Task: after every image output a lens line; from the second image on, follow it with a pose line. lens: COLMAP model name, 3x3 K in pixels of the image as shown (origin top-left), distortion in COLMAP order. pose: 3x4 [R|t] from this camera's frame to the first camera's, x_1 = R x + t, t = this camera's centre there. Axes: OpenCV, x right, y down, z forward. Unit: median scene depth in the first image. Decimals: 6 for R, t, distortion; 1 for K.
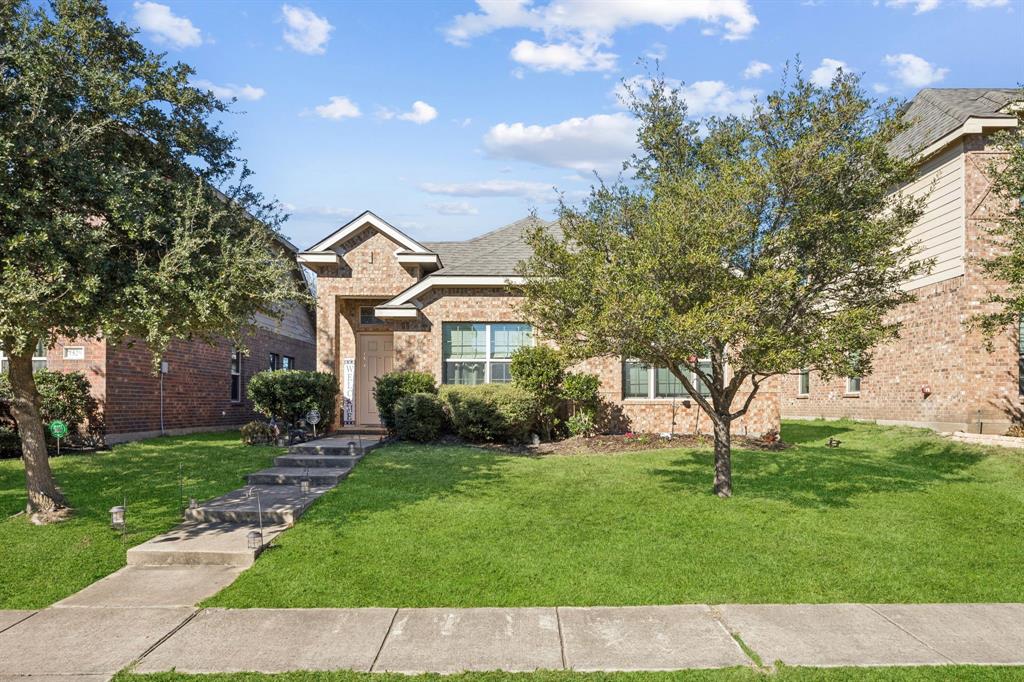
lens RADIAL K [[390.5, 0, 507.9], [0, 390.5, 351.4], [0, 0, 1]] dist [-0.001282, 0.000085]
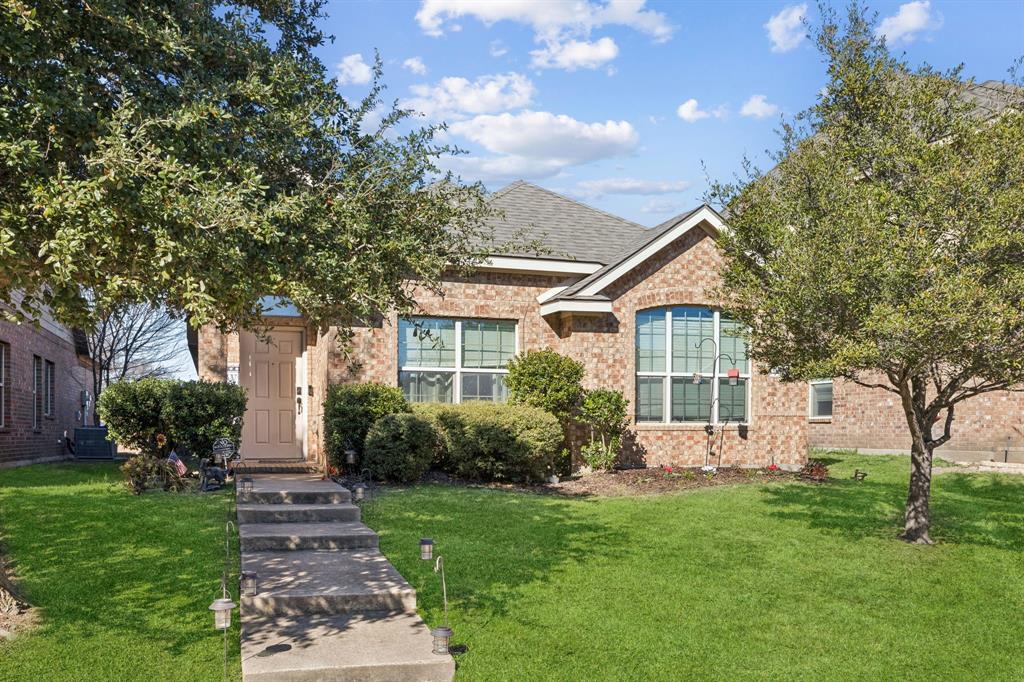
lens RADIAL K [[517.6, 0, 511.8], [0, 517.6, 368.9], [0, 0, 1]] dist [-0.001575, 0.000152]
pose [[0.984582, 0.021009, 0.173656, -0.131445], [-0.023736, 0.999625, 0.013646, 0.006003], [-0.173304, -0.017557, 0.984712, 0.031570]]
